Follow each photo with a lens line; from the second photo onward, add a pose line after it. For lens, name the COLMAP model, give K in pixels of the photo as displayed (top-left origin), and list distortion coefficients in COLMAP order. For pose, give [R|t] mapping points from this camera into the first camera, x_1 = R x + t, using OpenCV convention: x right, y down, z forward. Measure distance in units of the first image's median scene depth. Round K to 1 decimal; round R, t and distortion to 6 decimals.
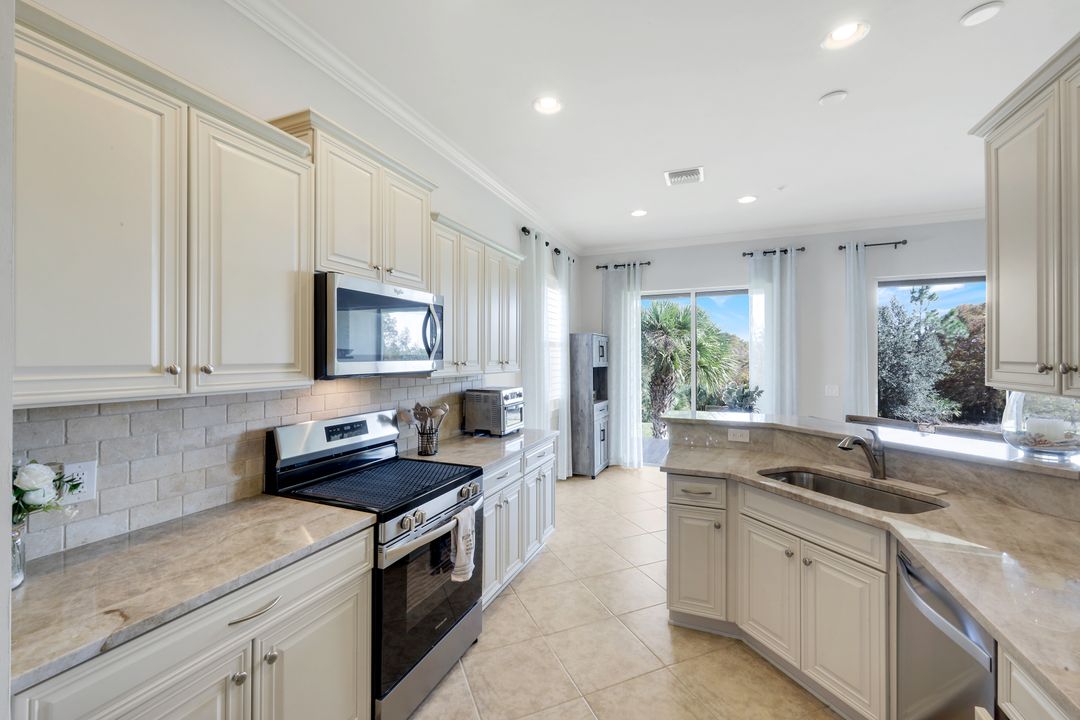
lens RADIAL K [[436.3, 0, 535.2], [0, 436.3, 356.3], [0, 0, 1]] dist [-0.004830, -0.000126]
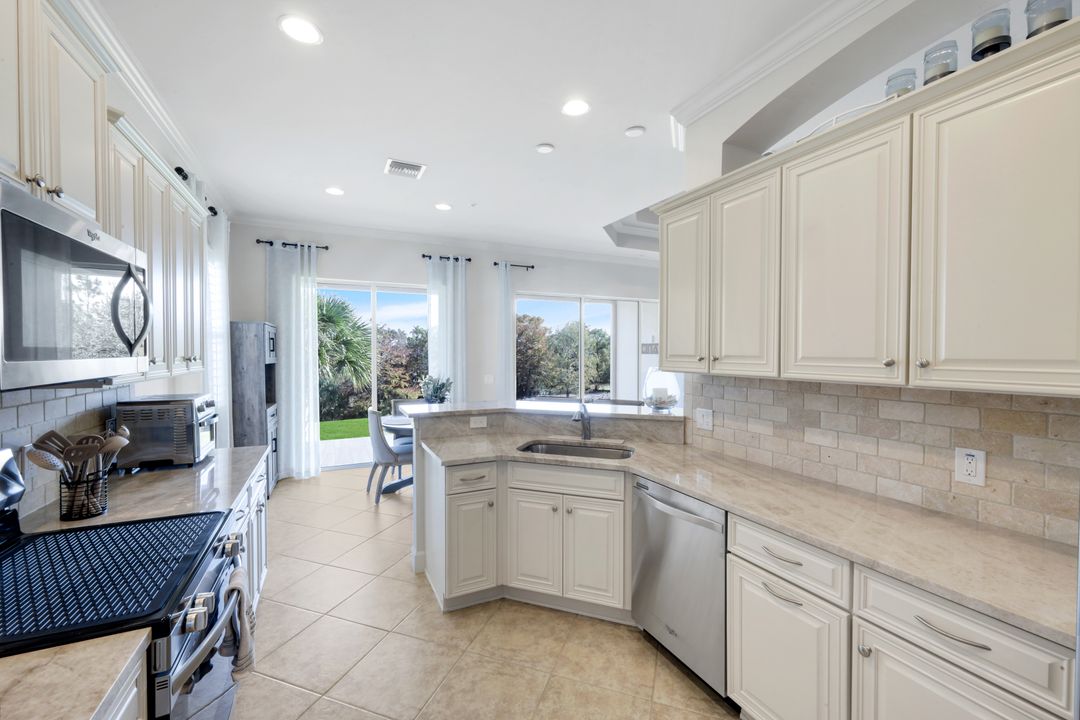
lens RADIAL K [[436.3, 0, 536.3], [0, 436.3, 360.7], [0, 0, 1]] dist [-0.004830, -0.000126]
pose [[0.663058, -0.013697, 0.748443, -0.197927], [-0.002704, 0.999782, 0.020692, 0.000585], [-0.748563, -0.015743, 0.662877, 0.110171]]
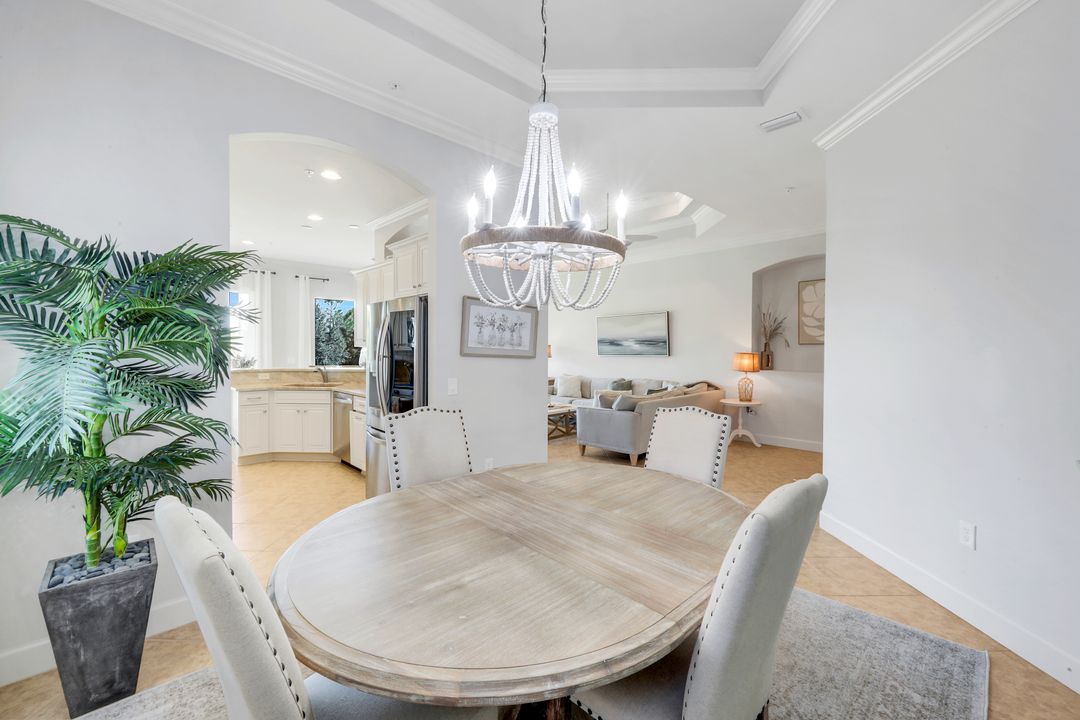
lens RADIAL K [[436.3, 0, 537.7], [0, 436.3, 358.6], [0, 0, 1]] dist [-0.004830, -0.000126]
pose [[0.389573, -0.020010, 0.920778, -0.661925], [-0.008565, 0.999642, 0.025348, 0.027568], [-0.920956, -0.017762, 0.389262, -0.707271]]
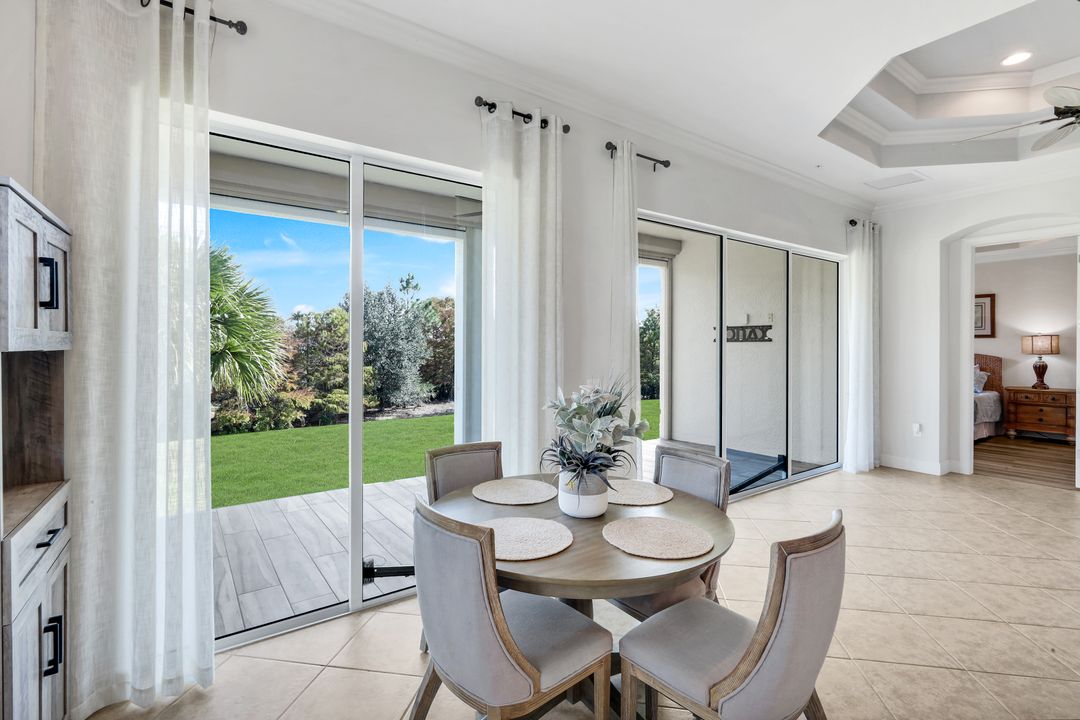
lens RADIAL K [[501.8, 0, 535.8], [0, 501.8, 344.5], [0, 0, 1]] dist [0.001699, 0.000929]
pose [[0.517044, 0.004181, 0.855949, 0.085974], [-0.006301, 0.999980, -0.001078, 0.028638], [-0.855936, -0.004836, 0.517060, 0.946014]]
